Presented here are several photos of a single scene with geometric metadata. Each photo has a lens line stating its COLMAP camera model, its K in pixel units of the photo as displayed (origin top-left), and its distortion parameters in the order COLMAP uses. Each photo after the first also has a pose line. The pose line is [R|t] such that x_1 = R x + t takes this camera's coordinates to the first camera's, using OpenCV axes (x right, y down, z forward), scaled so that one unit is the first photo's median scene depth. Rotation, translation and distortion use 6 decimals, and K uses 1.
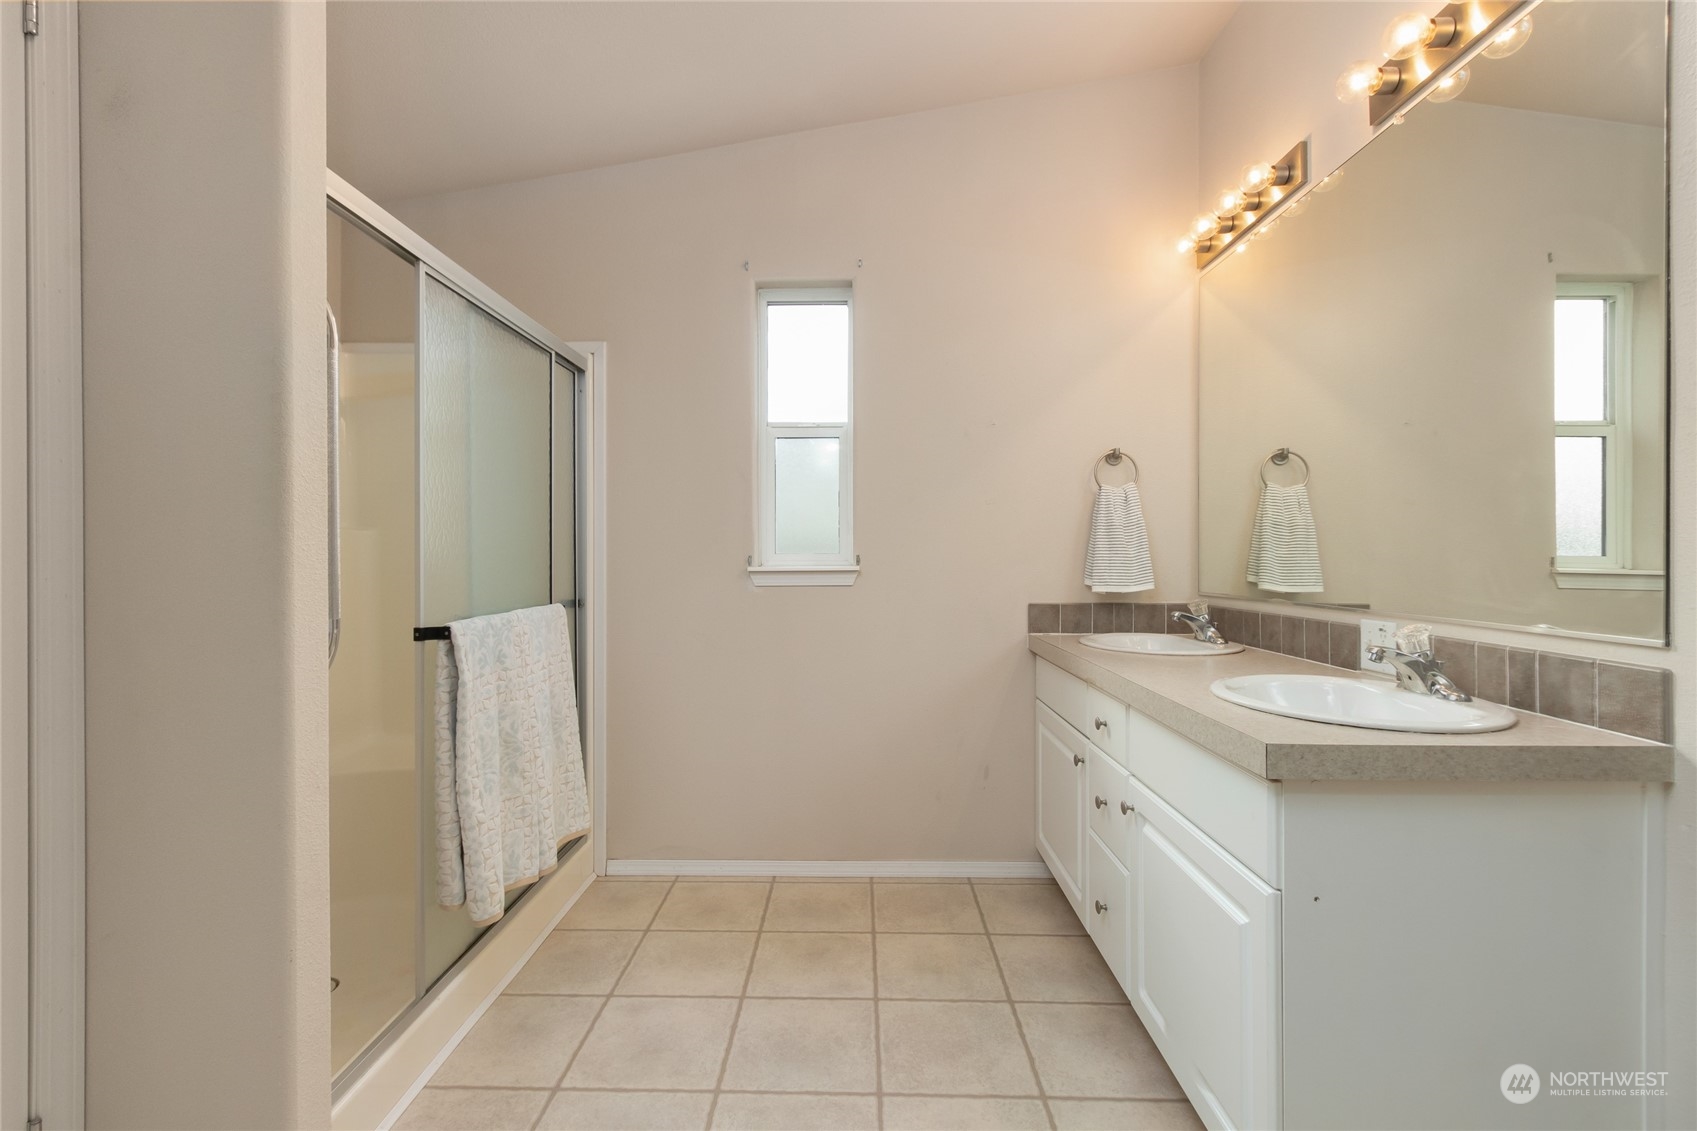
lens RADIAL K [[778.5, 0, 853.6], [0, 778.5, 561.4], [0, 0, 1]] dist [0.003000, -0.001220]
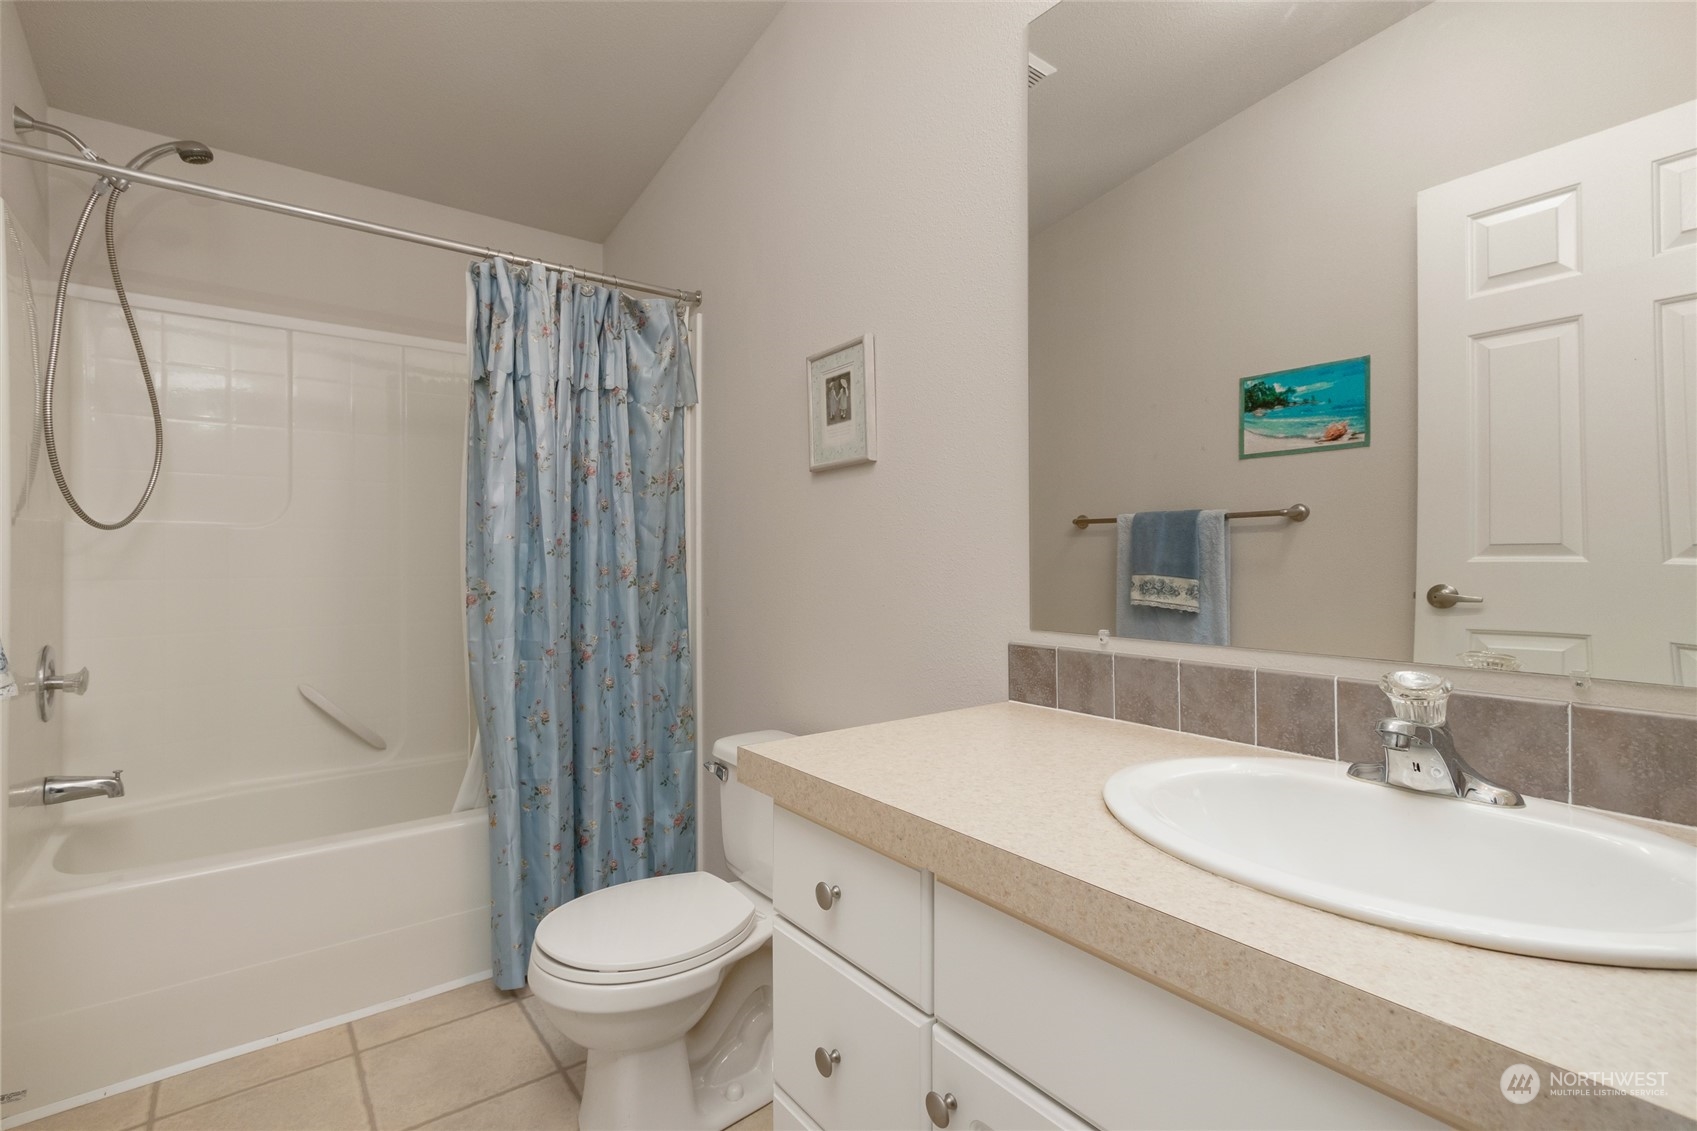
lens RADIAL K [[778.5, 0, 848.8], [0, 778.5, 556.5], [0, 0, 1]] dist [0.003000, -0.001220]
pose [[0.774087, 0.002499, 0.633074, 0.012814], [0.000403, 0.999990, -0.004441, -0.000330], [-0.633079, 0.003693, 0.774079, 0.259865]]
